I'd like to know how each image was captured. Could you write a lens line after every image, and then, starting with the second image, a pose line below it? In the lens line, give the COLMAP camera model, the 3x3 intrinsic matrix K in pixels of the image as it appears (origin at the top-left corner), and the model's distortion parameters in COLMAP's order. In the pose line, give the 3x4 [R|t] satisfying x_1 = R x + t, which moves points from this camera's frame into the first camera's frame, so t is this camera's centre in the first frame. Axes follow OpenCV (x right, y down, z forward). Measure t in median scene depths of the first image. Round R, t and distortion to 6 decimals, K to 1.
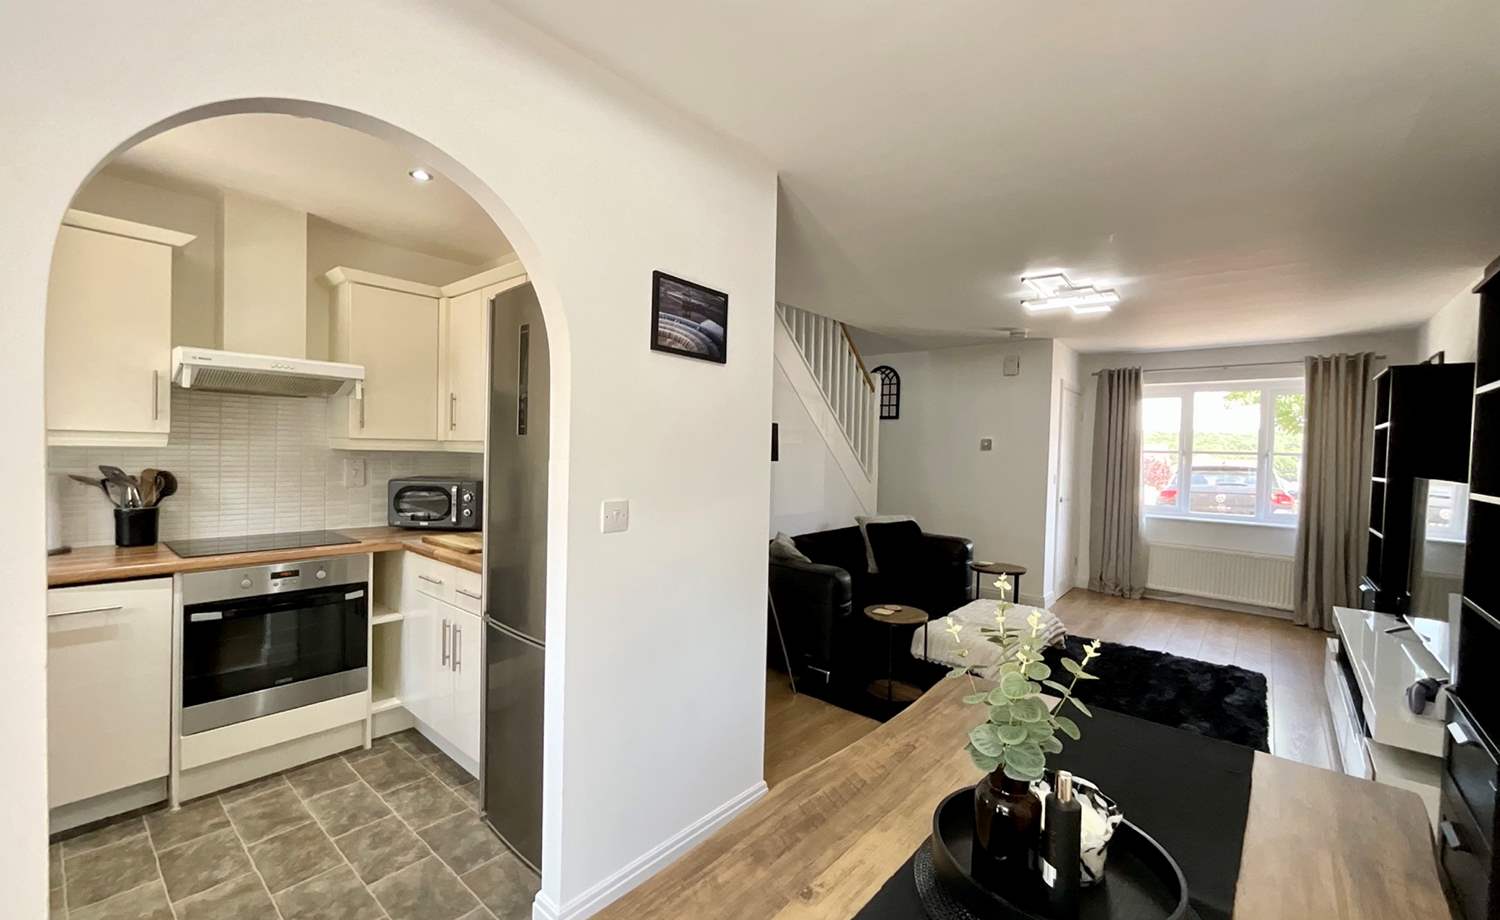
lens RADIAL K [[605.4, 0, 741.7], [0, 605.4, 462.9], [0, 0, 1]] dist [0.000474, 0.001830]
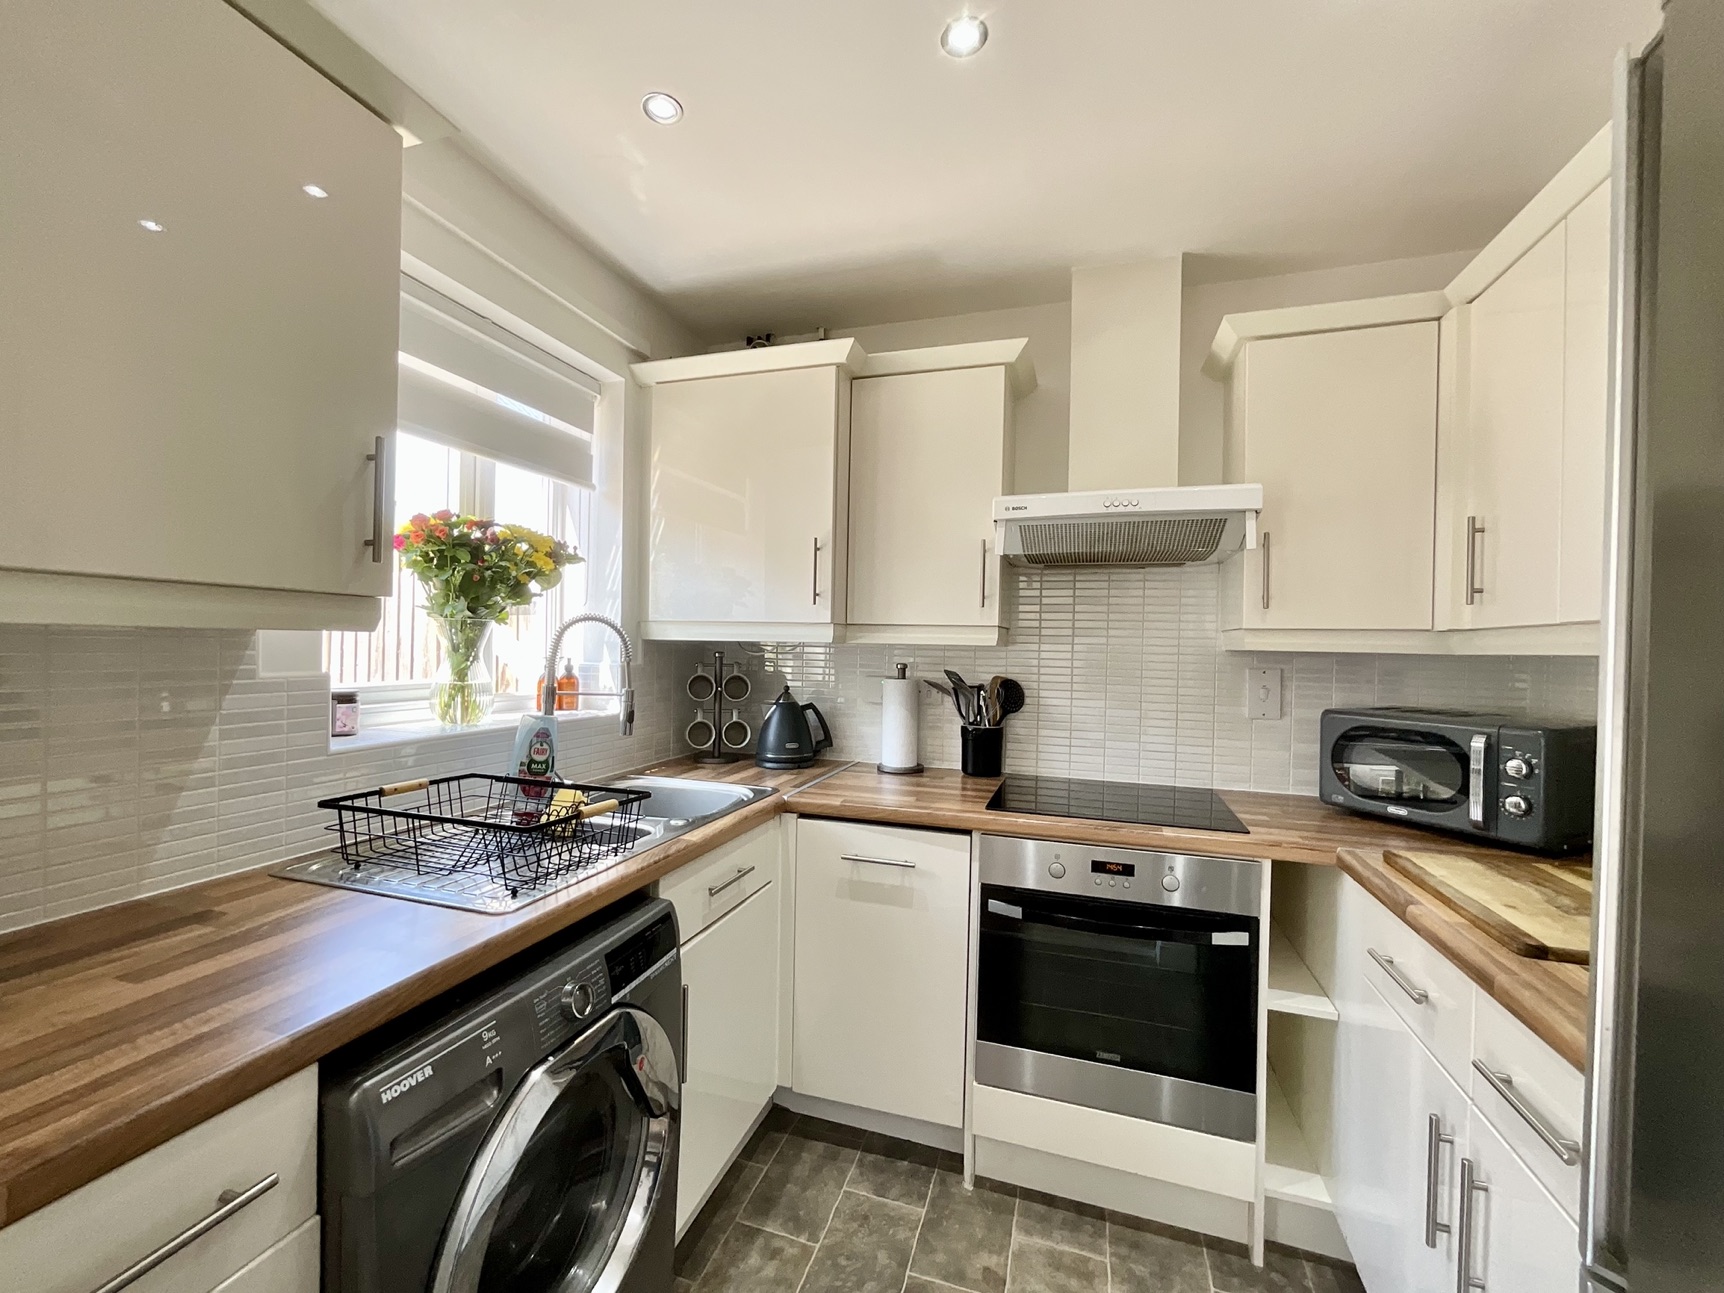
lens RADIAL K [[699.7, 0, 859.0], [0, 699.7, 652.0], [0, 0, 1]] dist [0.004888, -0.003173]
pose [[0.384915, -0.009167, -0.922907, -0.223994], [-0.028415, 0.999359, -0.021777, 0.003860], [0.922515, 0.034606, 0.384407, 0.488123]]
